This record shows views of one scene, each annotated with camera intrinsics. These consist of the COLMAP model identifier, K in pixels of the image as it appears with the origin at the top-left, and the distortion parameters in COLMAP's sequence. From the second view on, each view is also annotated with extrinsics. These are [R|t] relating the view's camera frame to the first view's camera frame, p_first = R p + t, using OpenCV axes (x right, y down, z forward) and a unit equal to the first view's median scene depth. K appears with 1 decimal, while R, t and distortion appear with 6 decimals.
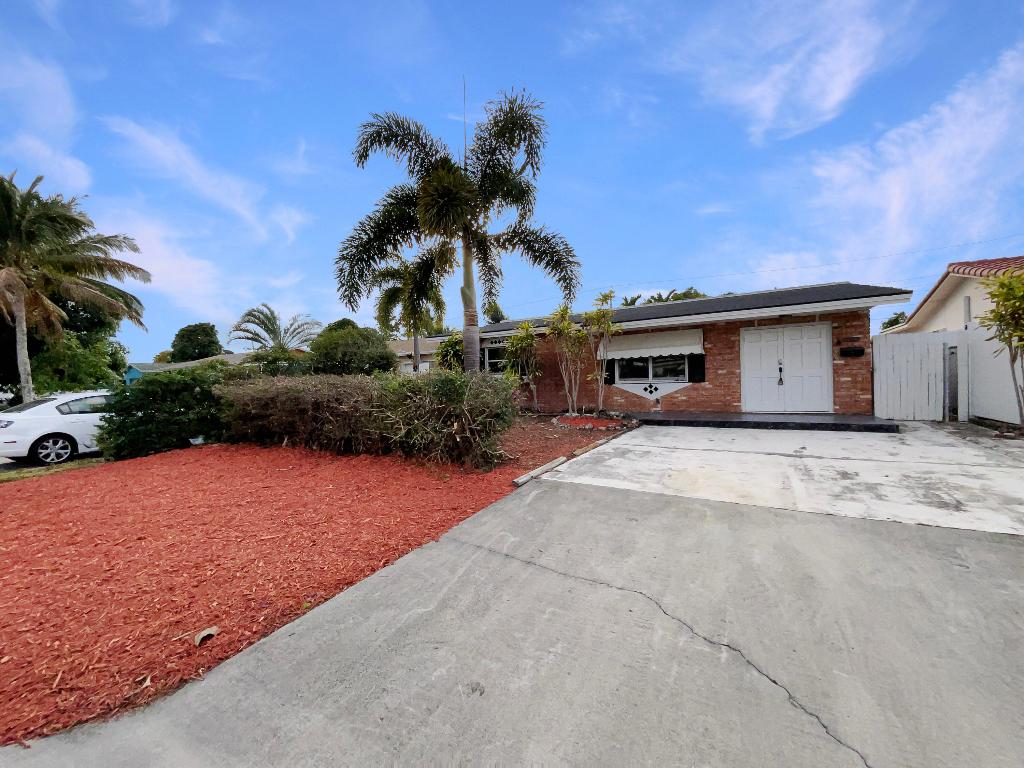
lens RADIAL K [[417.1, 0, 513.6], [0, 417.1, 381.7], [0, 0, 1]] dist [0.000292, 0.000315]
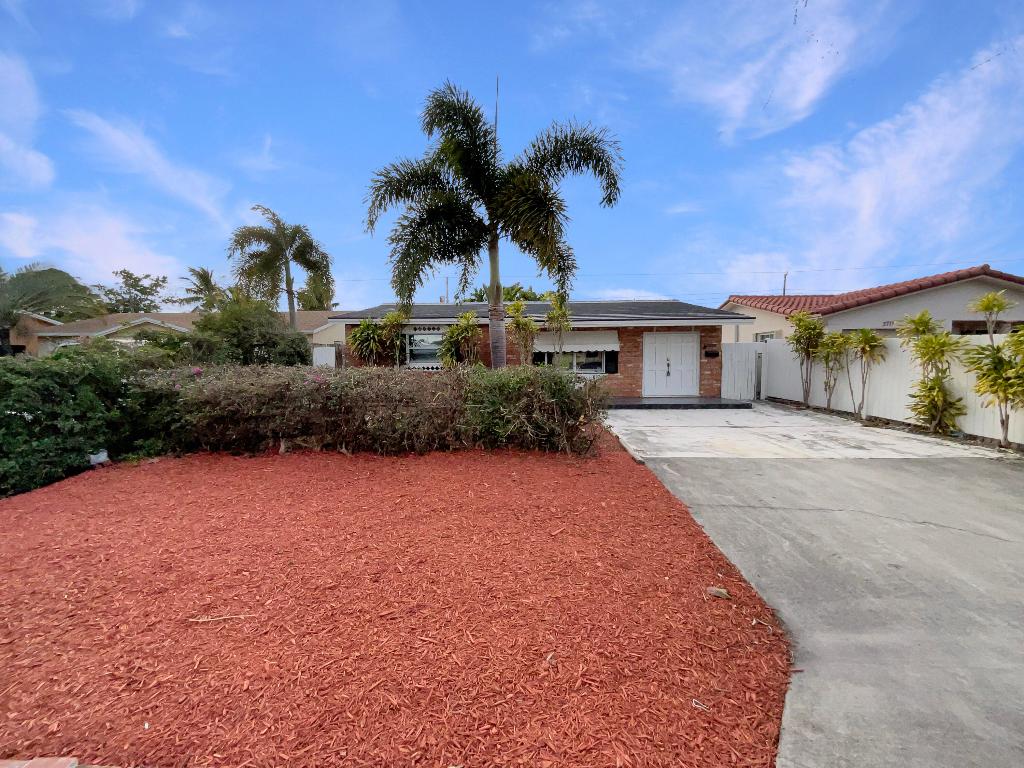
lens RADIAL K [[417.1, 0, 513.6], [0, 417.1, 381.7], [0, 0, 1]] dist [0.000292, 0.000315]
pose [[0.875030, -0.007375, 0.484013, -0.491717], [-0.012411, 0.999213, 0.037664, -0.020601], [-0.483910, -0.038965, 0.874250, 0.053688]]
